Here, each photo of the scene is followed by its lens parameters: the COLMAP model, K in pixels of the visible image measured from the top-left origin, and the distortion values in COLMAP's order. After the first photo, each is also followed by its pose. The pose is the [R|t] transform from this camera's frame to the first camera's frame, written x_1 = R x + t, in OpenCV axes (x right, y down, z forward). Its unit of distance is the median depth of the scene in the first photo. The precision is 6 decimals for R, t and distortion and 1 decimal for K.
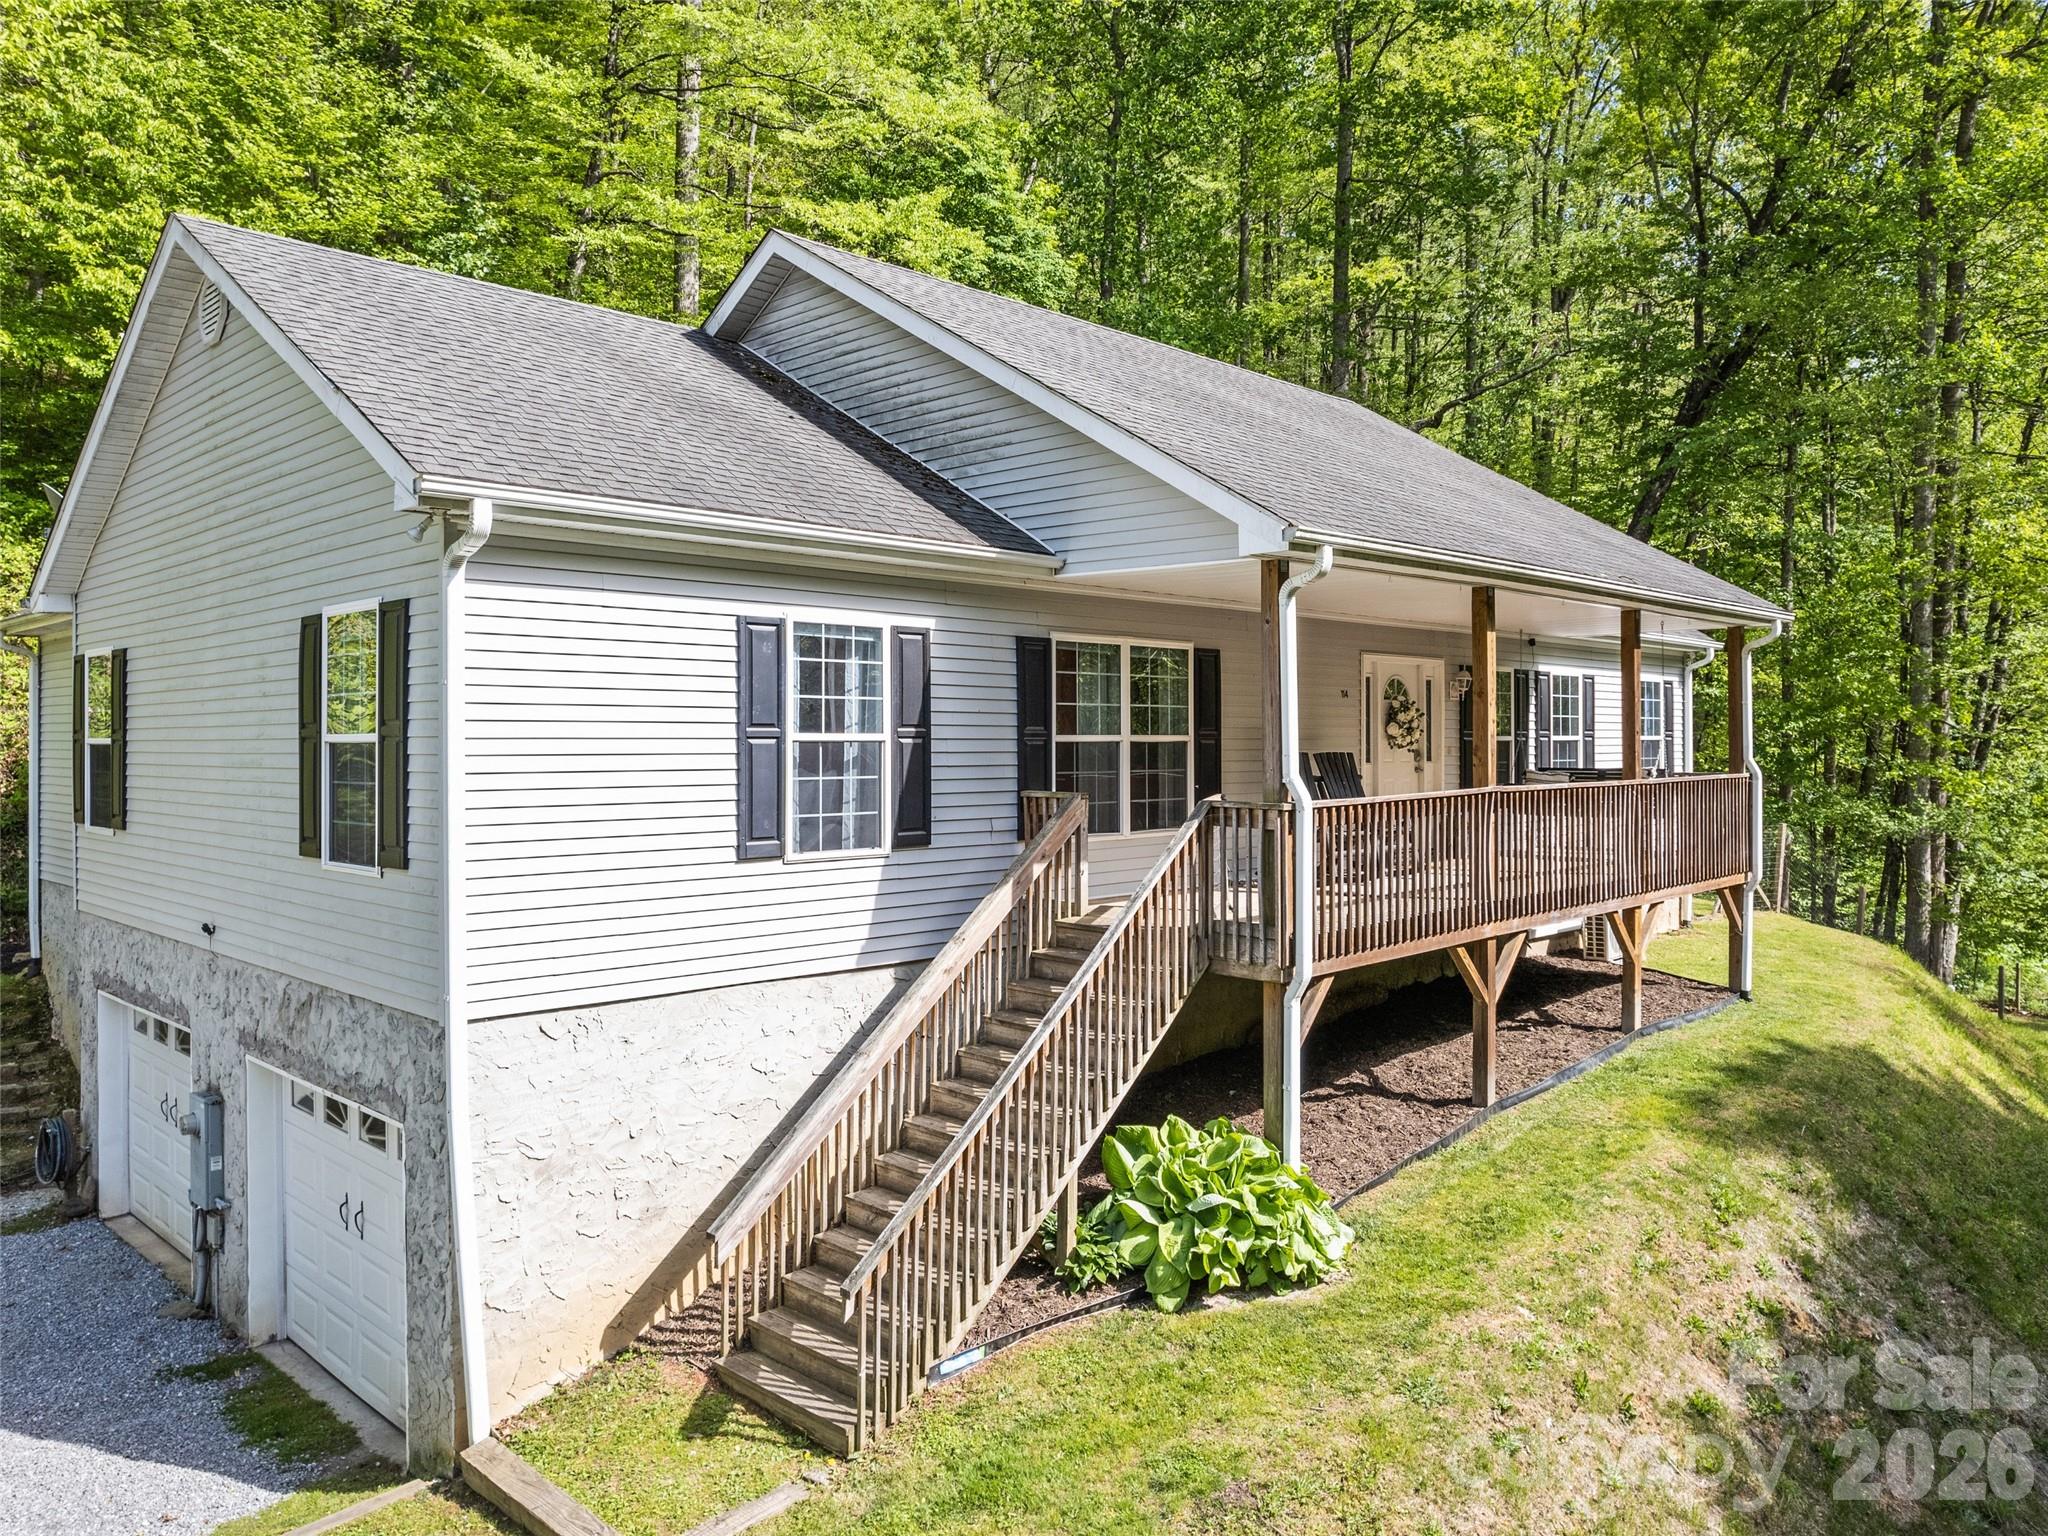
lens RADIAL K [[1500.3, 0, 1019.9], [0, 1500.3, 734.6], [0, 0, 1]] dist [-0.049040, 0.026671]
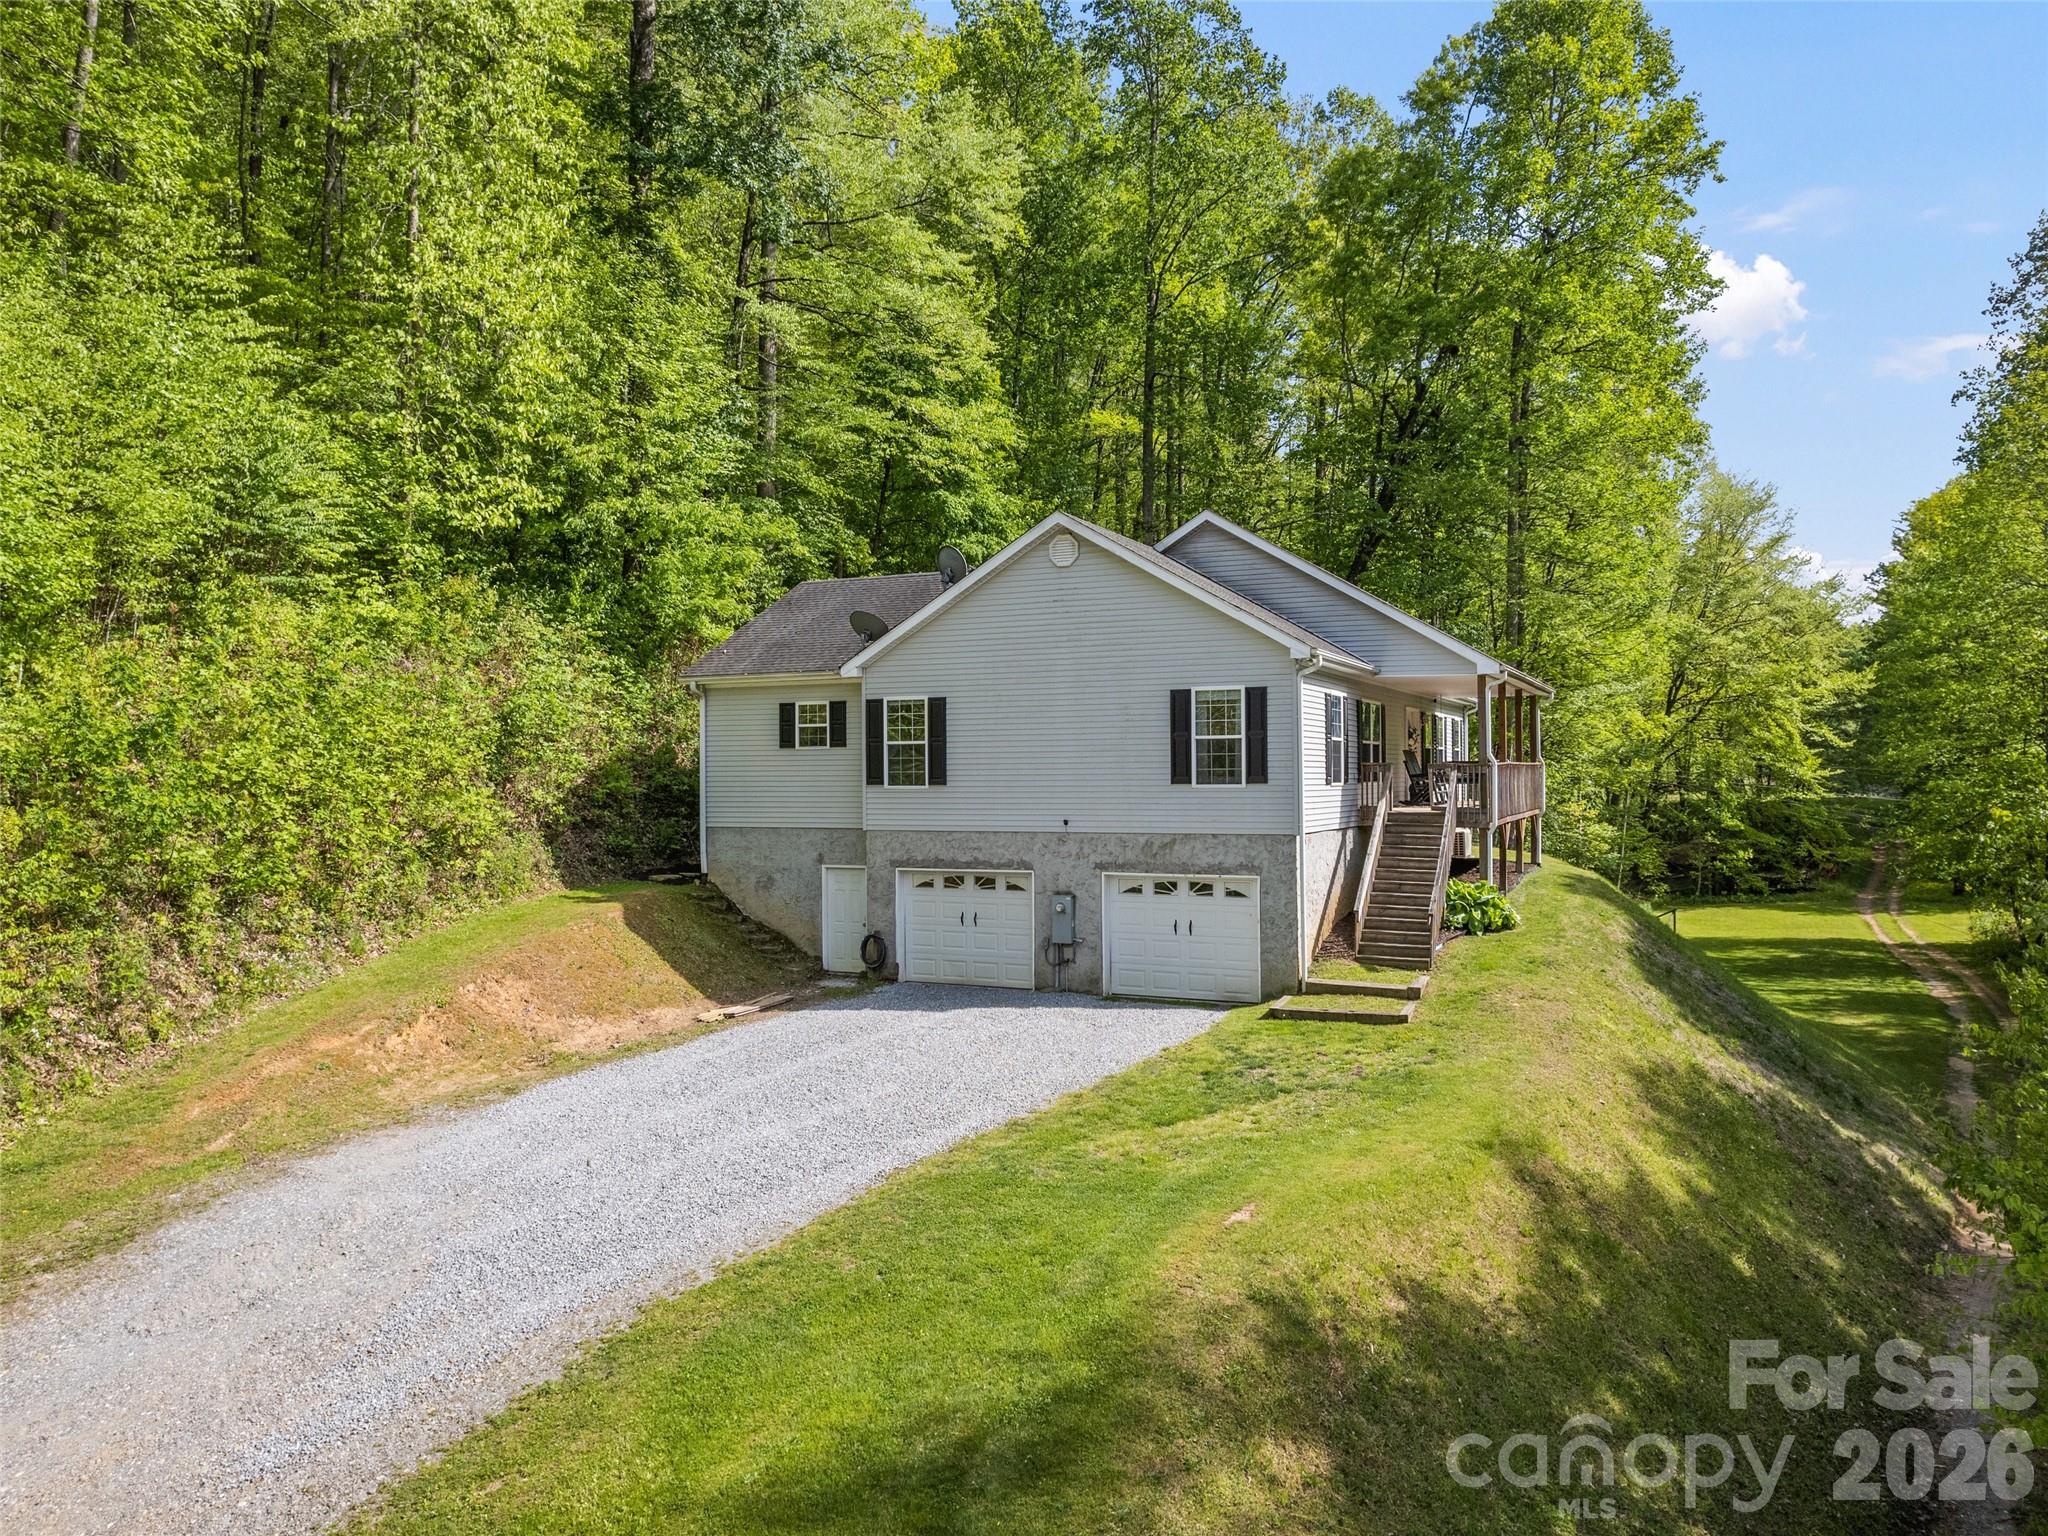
lens RADIAL K [[1500.3, 0, 1016.3], [0, 1500.3, 767.2], [0, 0, 1]] dist [-0.049040, 0.026671]
pose [[0.941917, -0.001239, 0.335845, -1.519868], [0.002195, 0.999995, -0.002469, 0.055735], [-0.335840, 0.003063, 0.941914, -1.264483]]
